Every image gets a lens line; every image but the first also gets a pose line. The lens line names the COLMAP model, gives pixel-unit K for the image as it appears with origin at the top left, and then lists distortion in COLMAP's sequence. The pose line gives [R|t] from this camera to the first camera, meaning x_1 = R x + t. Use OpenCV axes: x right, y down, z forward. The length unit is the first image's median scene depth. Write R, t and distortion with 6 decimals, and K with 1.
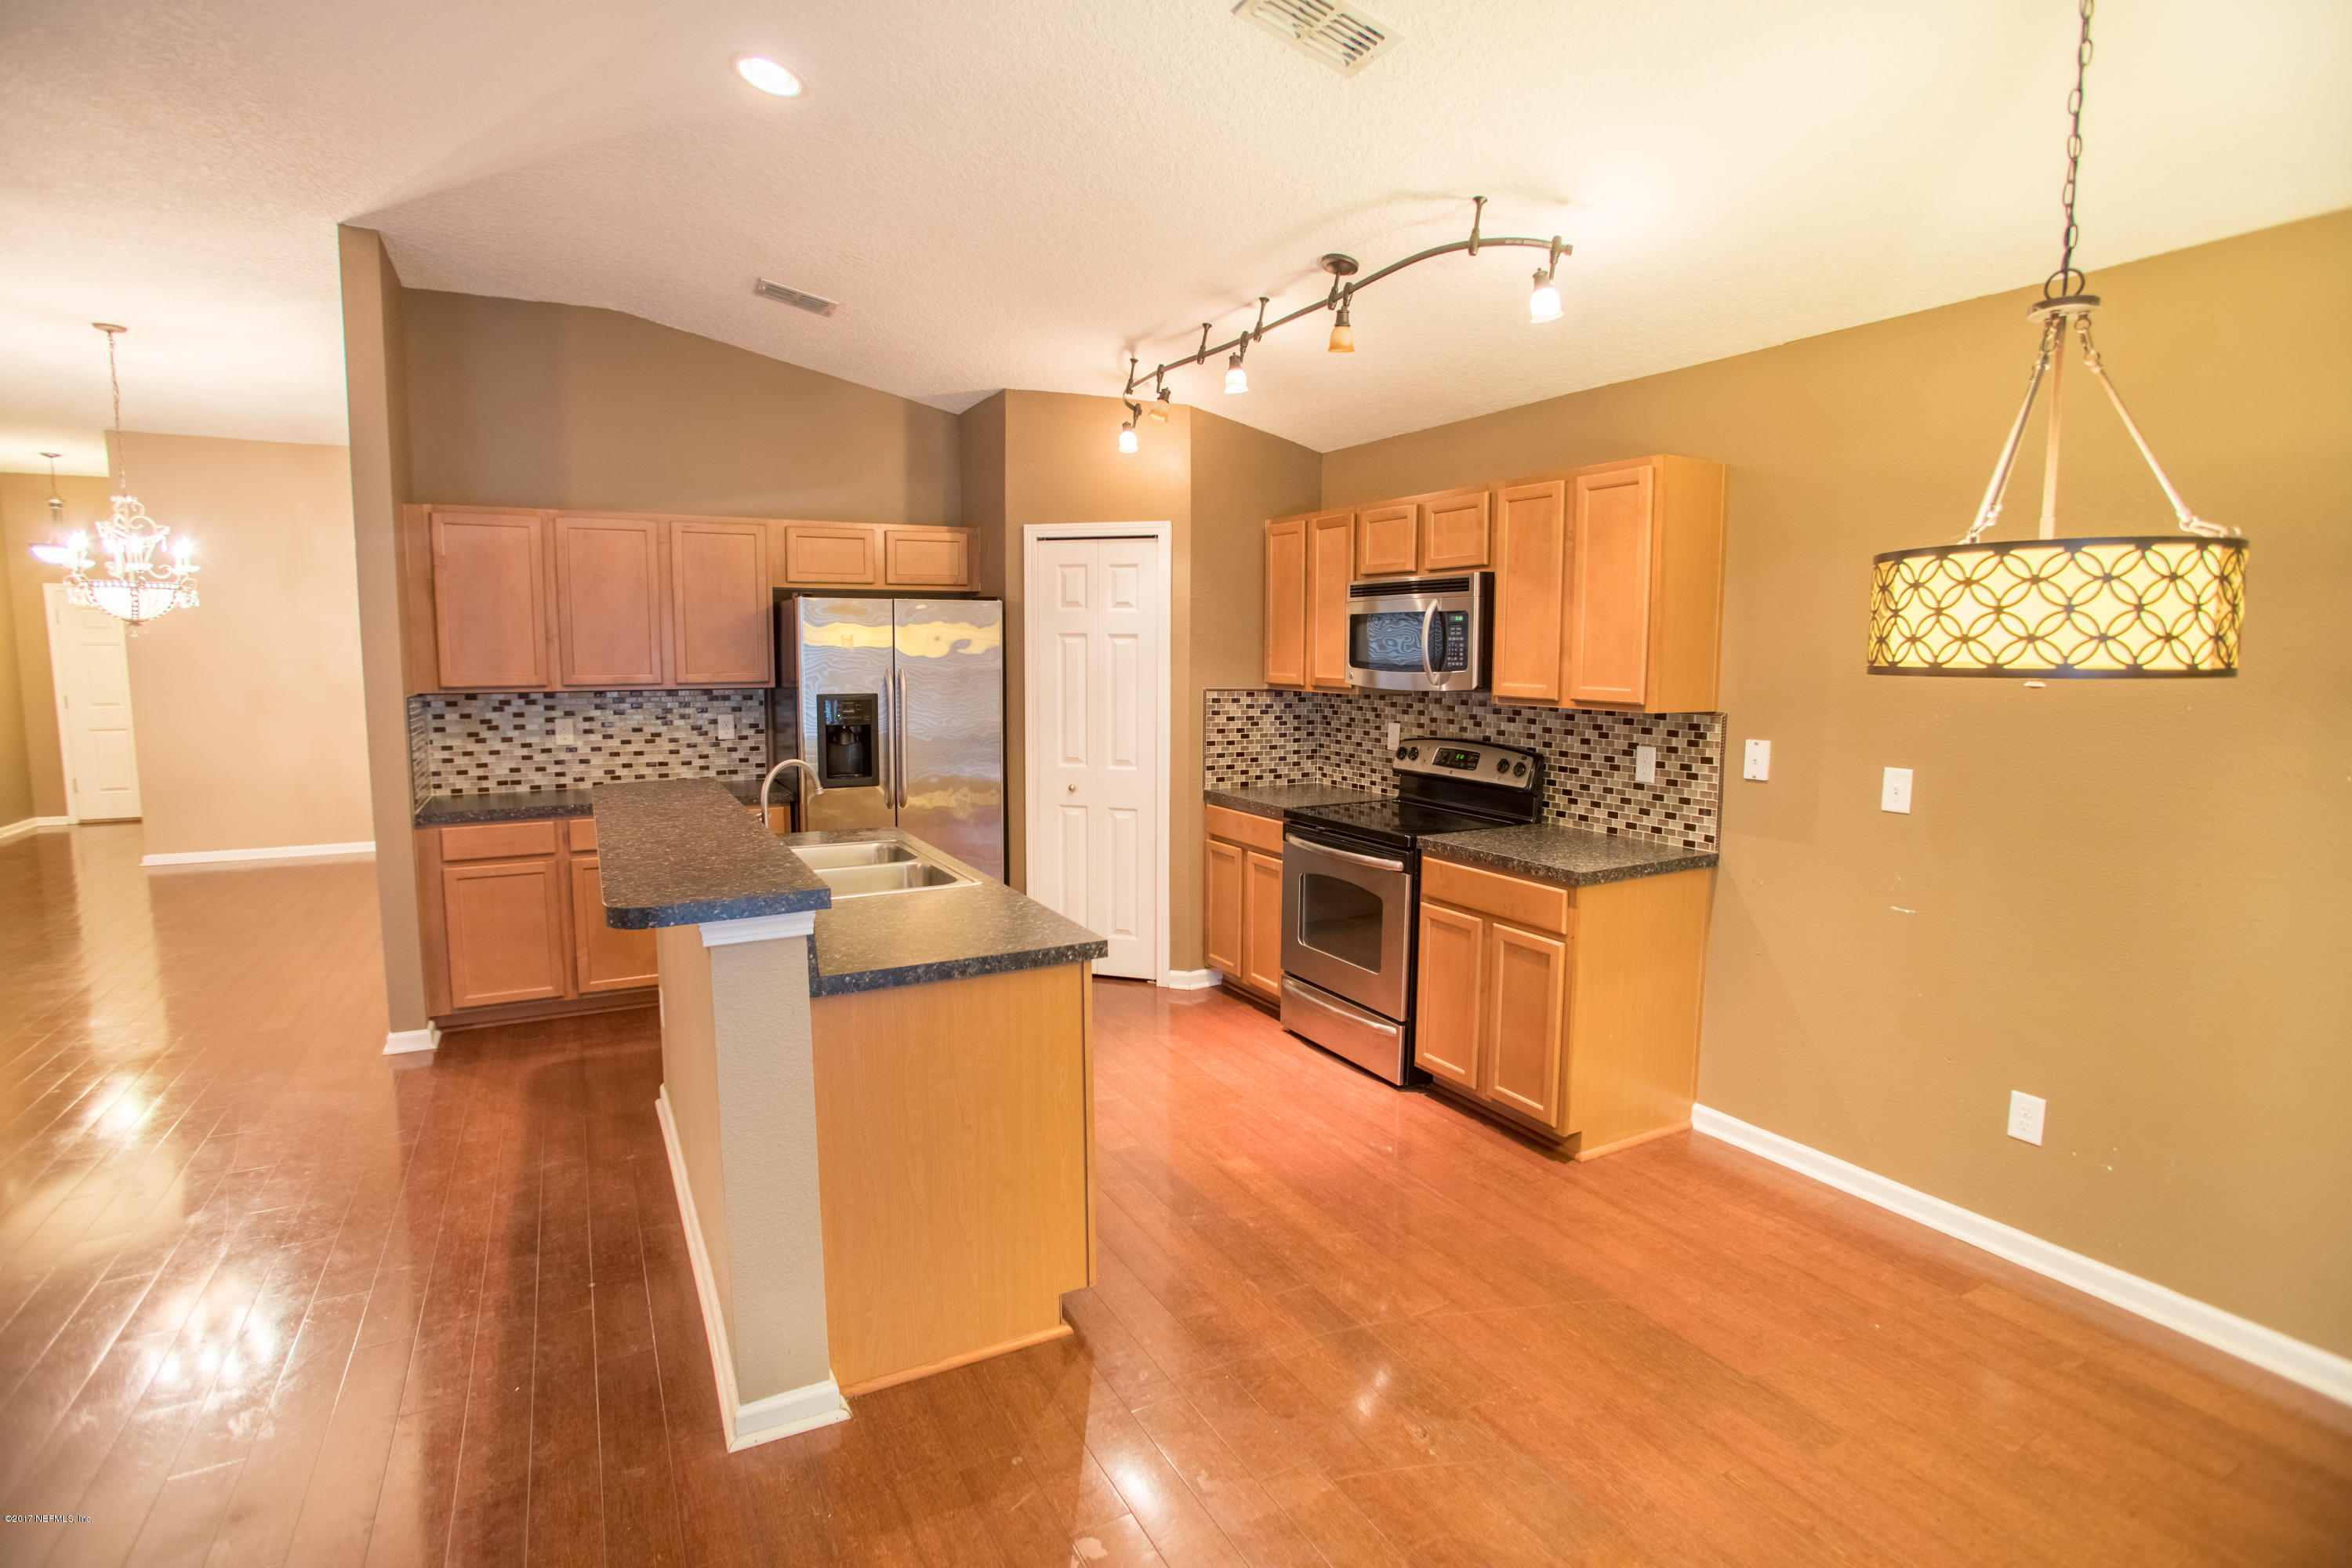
lens RADIAL K [[1129.4, 0, 1192.9], [0, 1129.4, 782.1], [0, 0, 1]] dist [-0.059457, 0.012932]
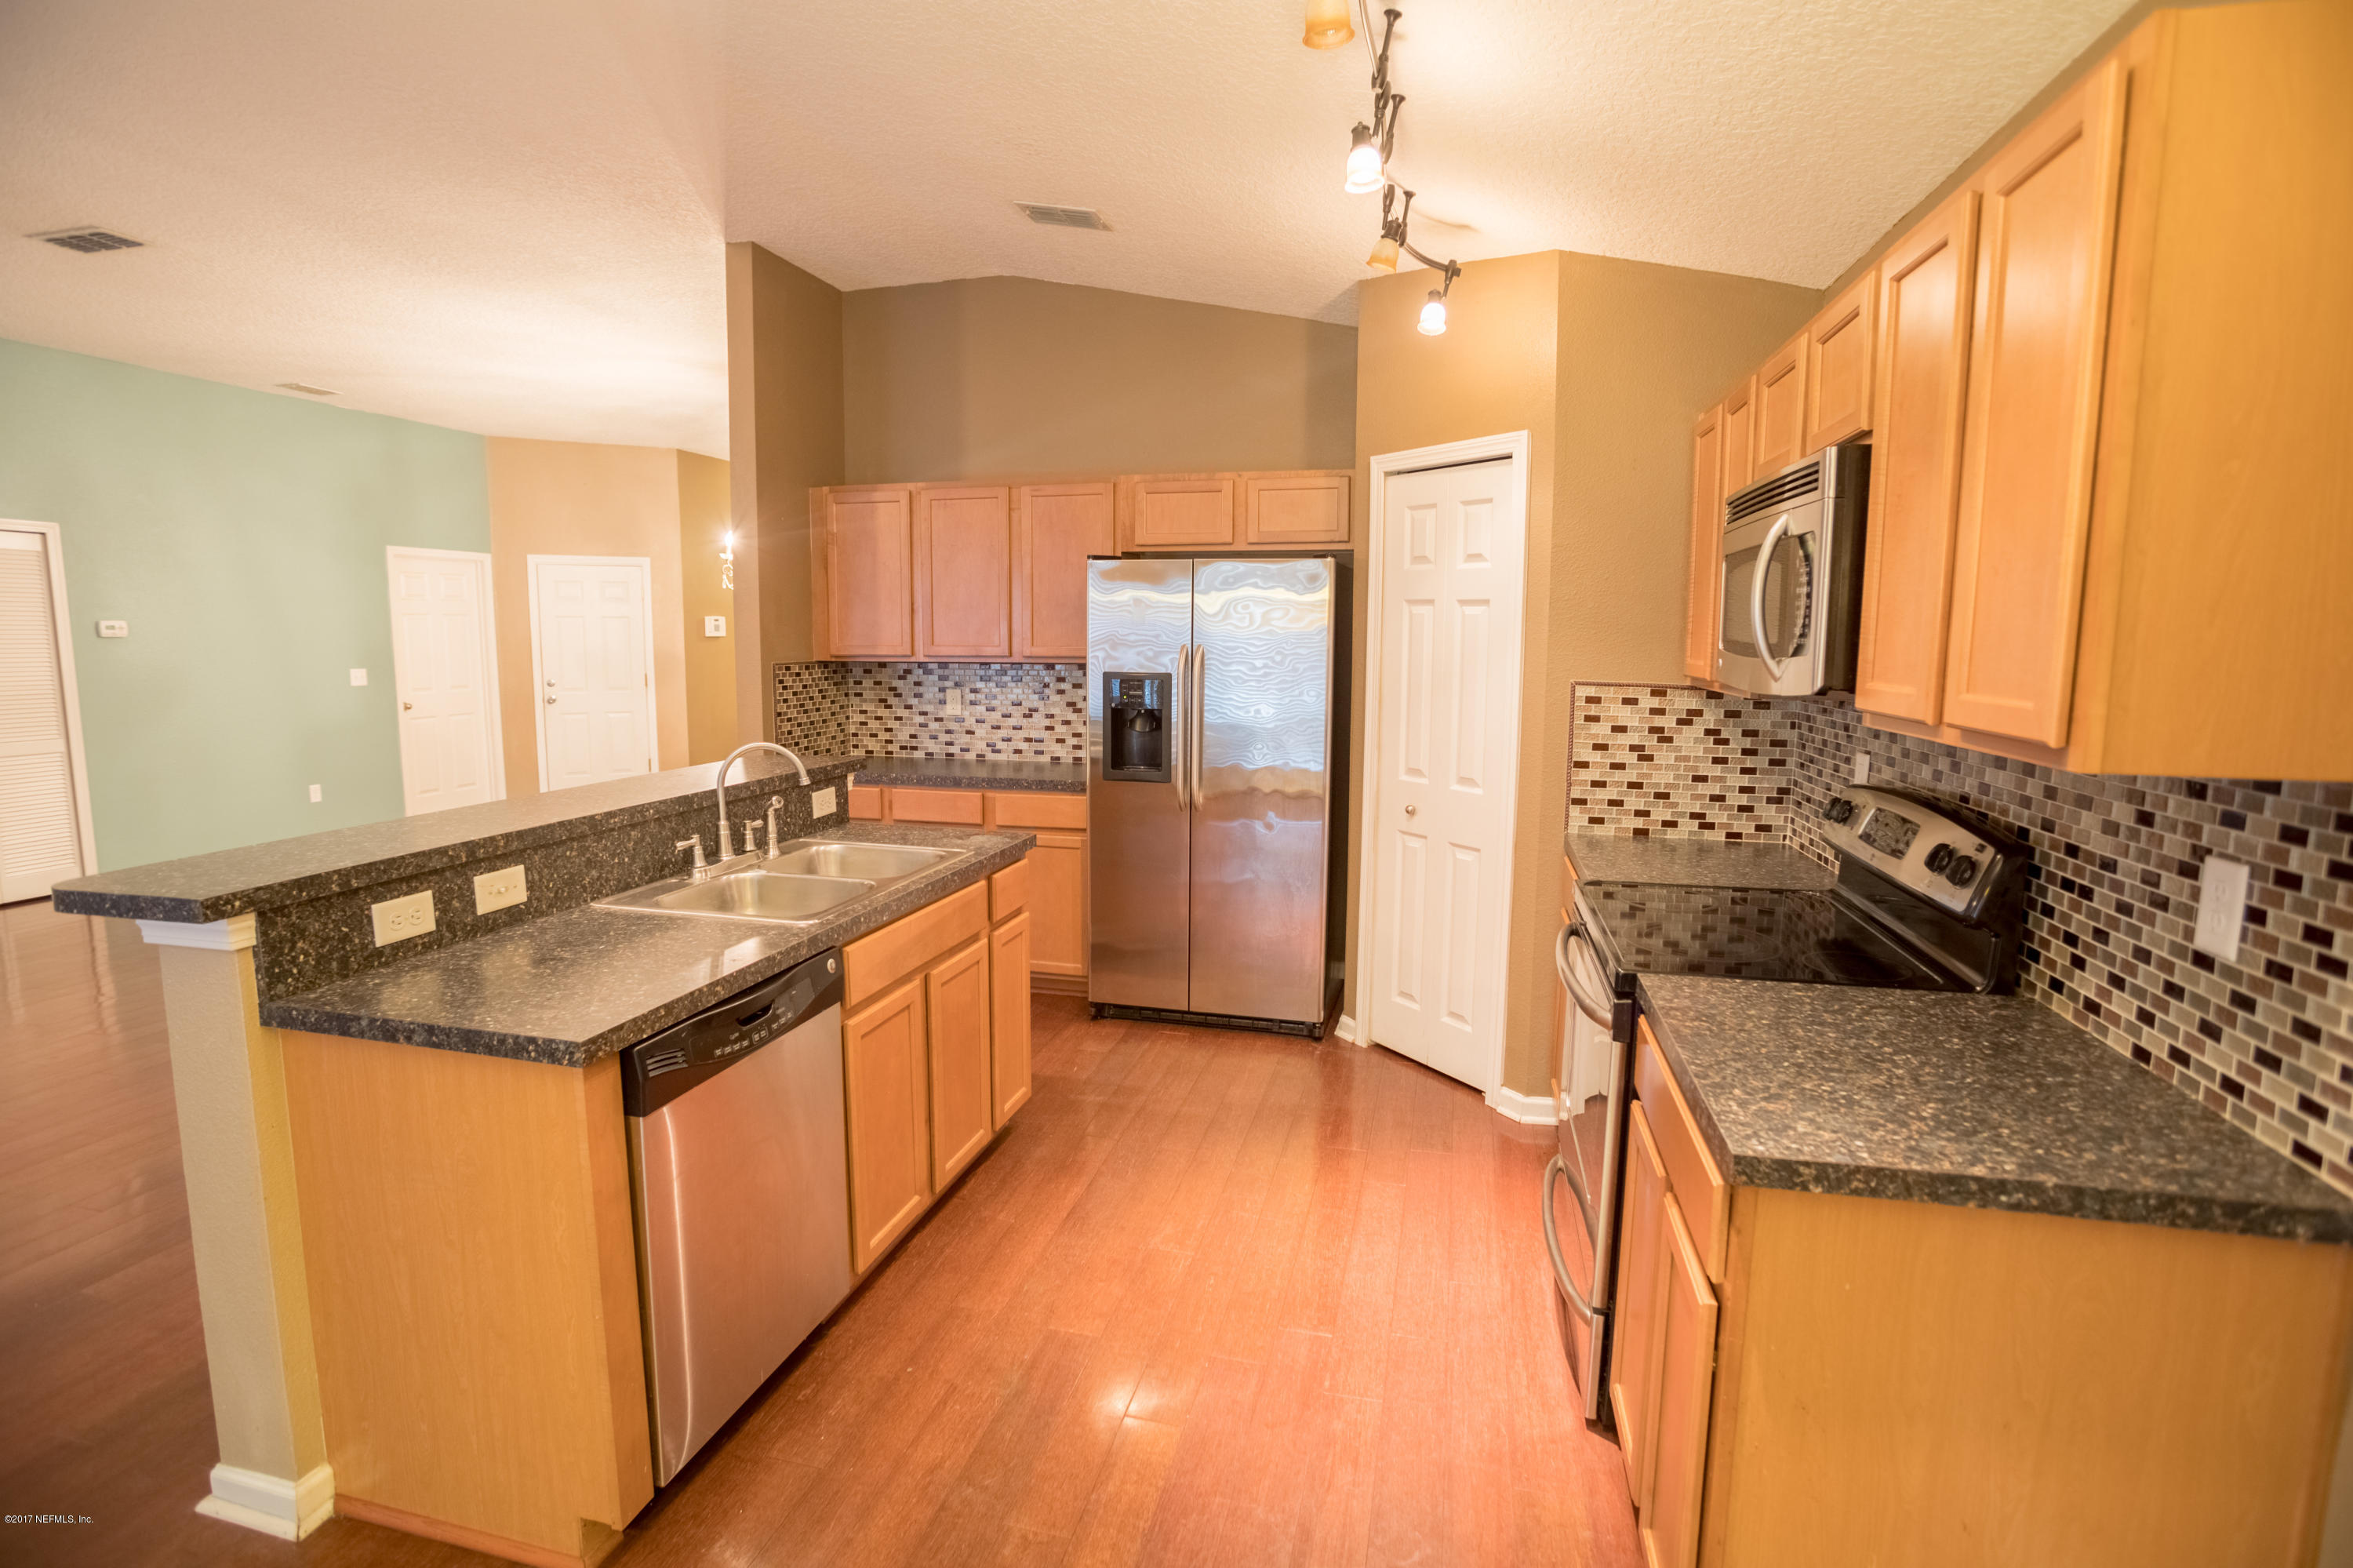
lens RADIAL K [[1130.0, 0, 1168.9], [0, 1130.0, 783.3], [0, 0, 1]] dist [-0.059457, 0.012932]
pose [[0.730707, 0.091193, -0.676573, 0.338209], [-0.083391, 0.995540, 0.044122, -0.038326], [0.677579, 0.024180, 0.735052, 0.428603]]
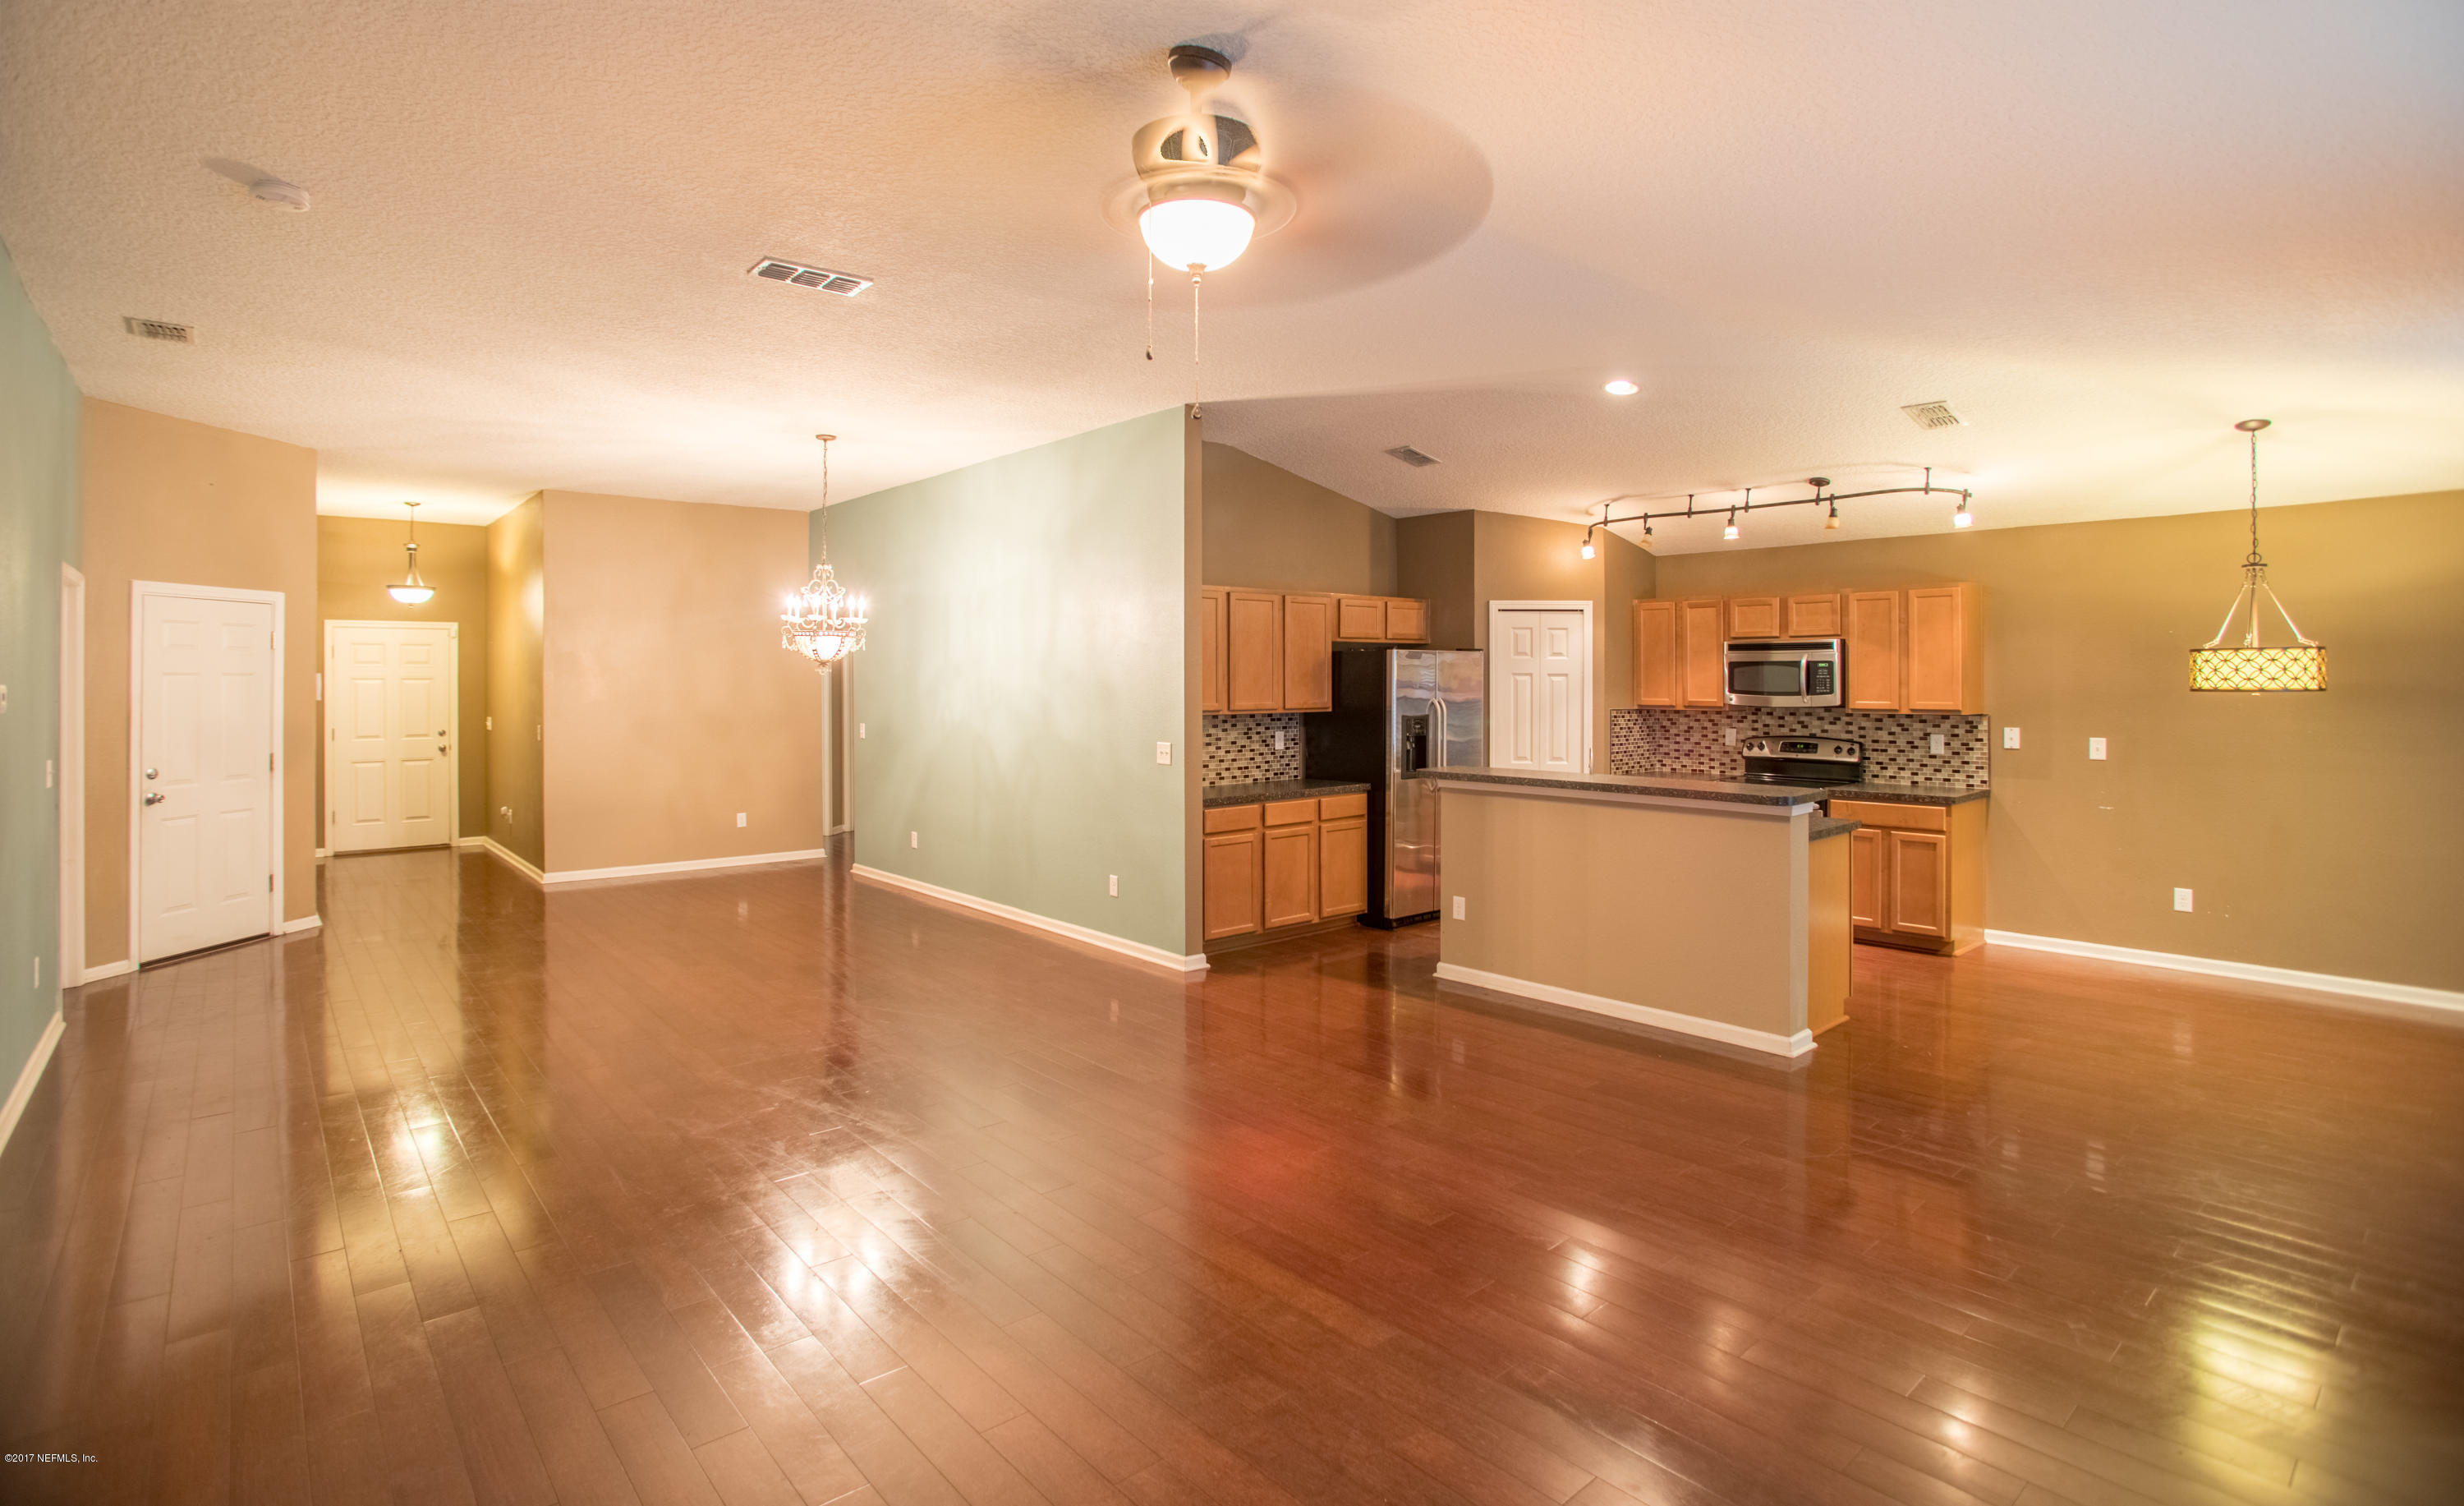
lens RADIAL K [[1157.5, 0, 1313.0], [0, 1157.5, 688.3], [0, 0, 1]] dist [-0.030372, -0.000398]
pose [[0.968845, -0.008703, 0.247516, -0.906044], [0.035204, 0.994074, -0.102844, 0.043345], [-0.245155, 0.108353, 0.963410, -0.485326]]
